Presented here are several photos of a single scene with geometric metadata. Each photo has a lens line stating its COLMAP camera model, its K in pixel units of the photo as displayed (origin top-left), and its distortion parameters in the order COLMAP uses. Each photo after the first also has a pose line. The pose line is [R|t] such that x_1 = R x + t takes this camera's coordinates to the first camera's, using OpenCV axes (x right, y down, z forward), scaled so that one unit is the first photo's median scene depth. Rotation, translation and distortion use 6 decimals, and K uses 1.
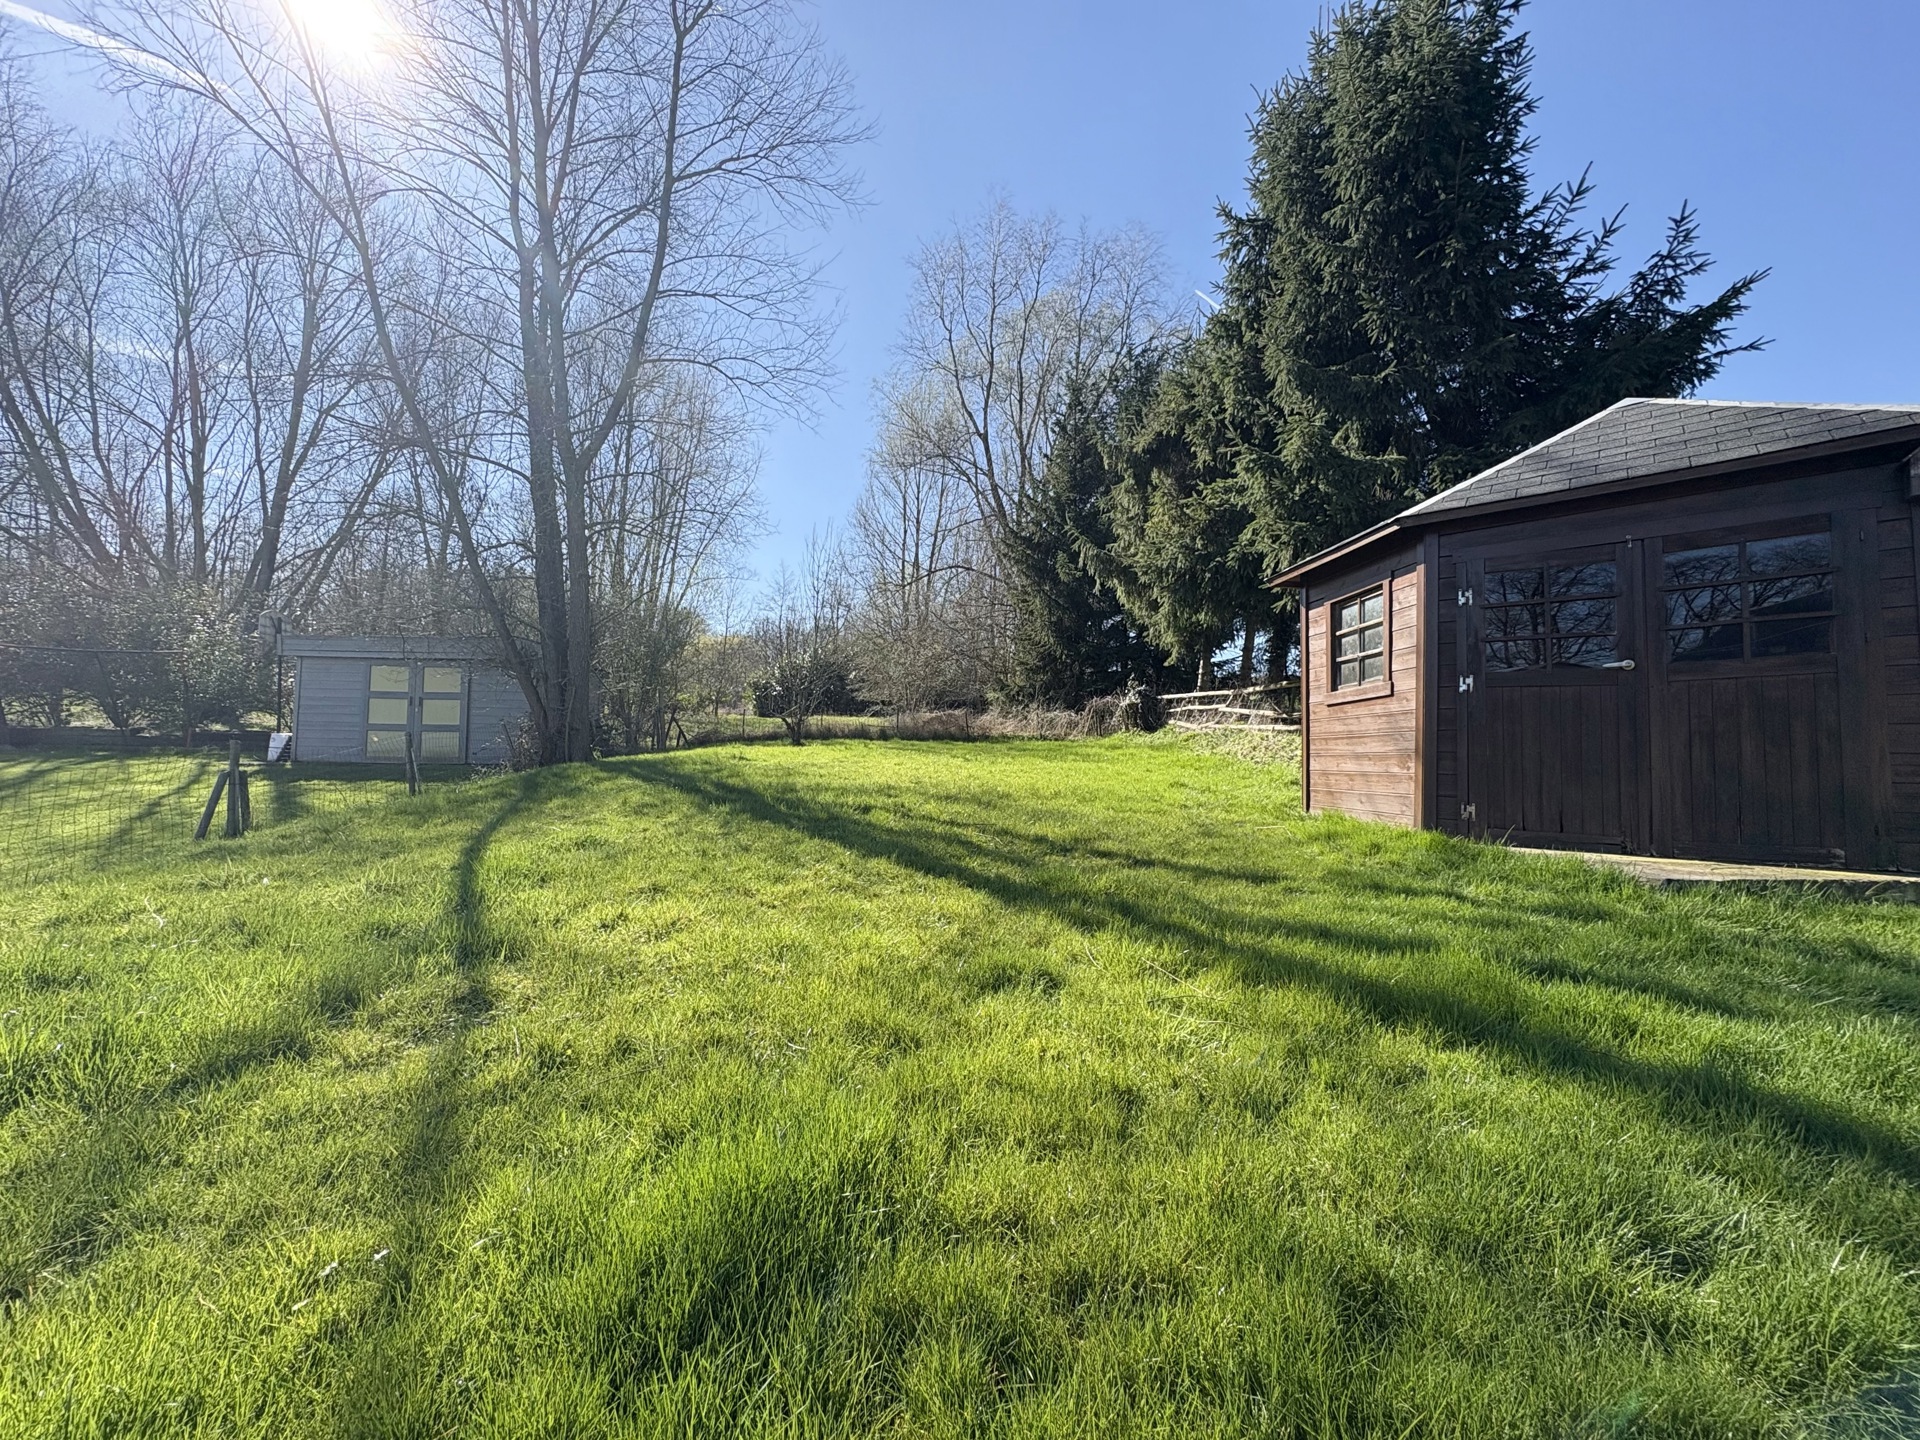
lens RADIAL K [[765.4, 0, 958.9], [0, 765.4, 724.2], [0, 0, 1]] dist [-0.005813, -0.000246]
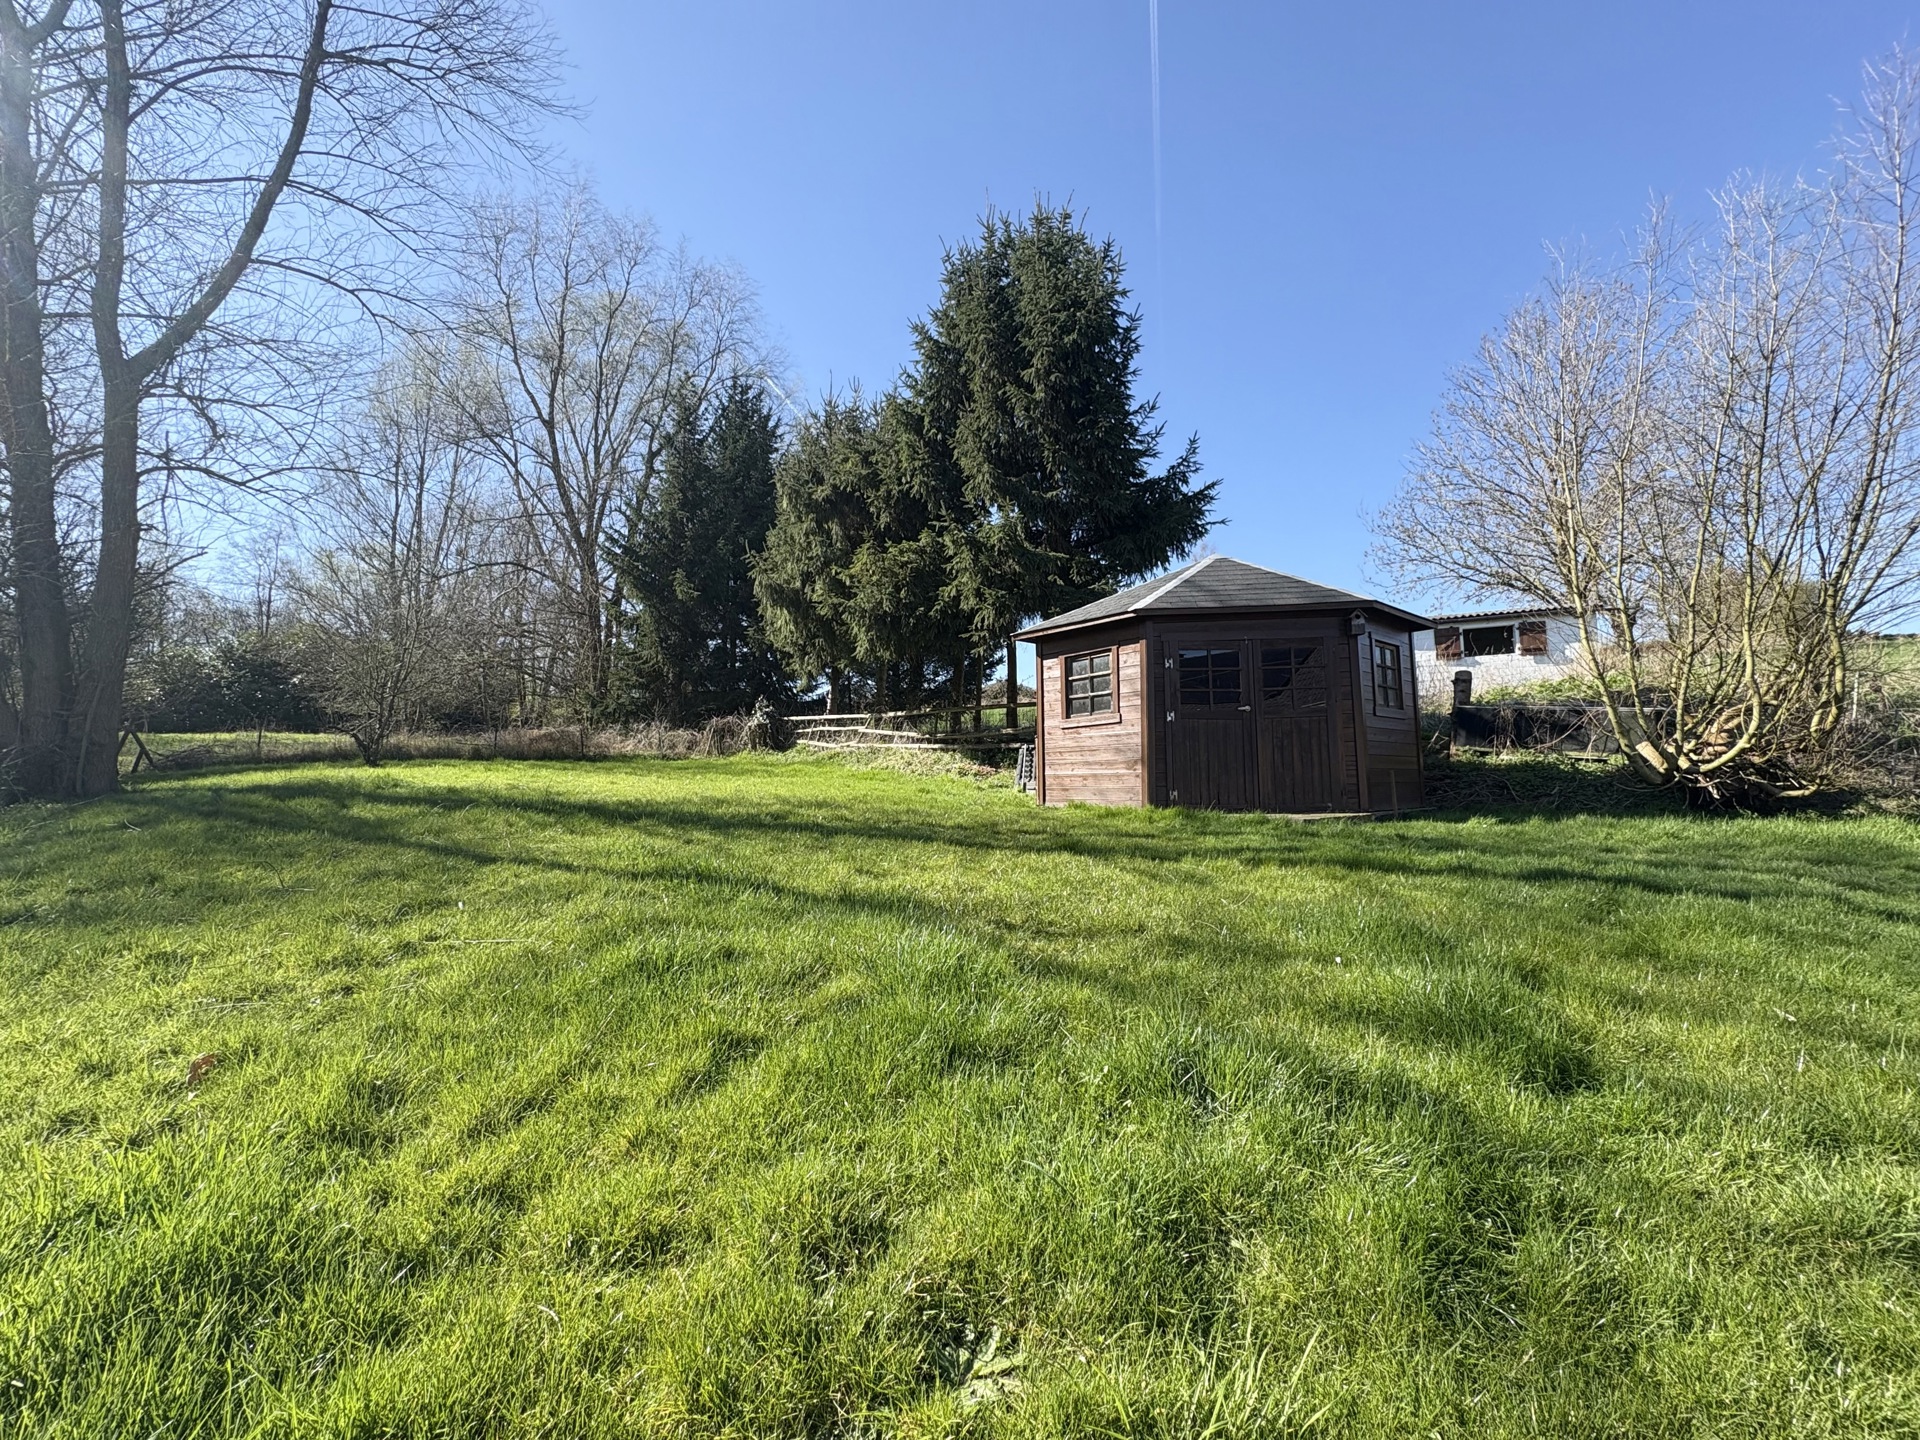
lens RADIAL K [[765.4, 0, 968.3], [0, 765.4, 720.6], [0, 0, 1]] dist [-0.005813, -0.000246]
pose [[0.797496, 0.022883, 0.602890, -0.323008], [-0.002986, 0.999418, -0.033984, 0.005841], [-0.603317, 0.025302, 0.797100, -0.017577]]
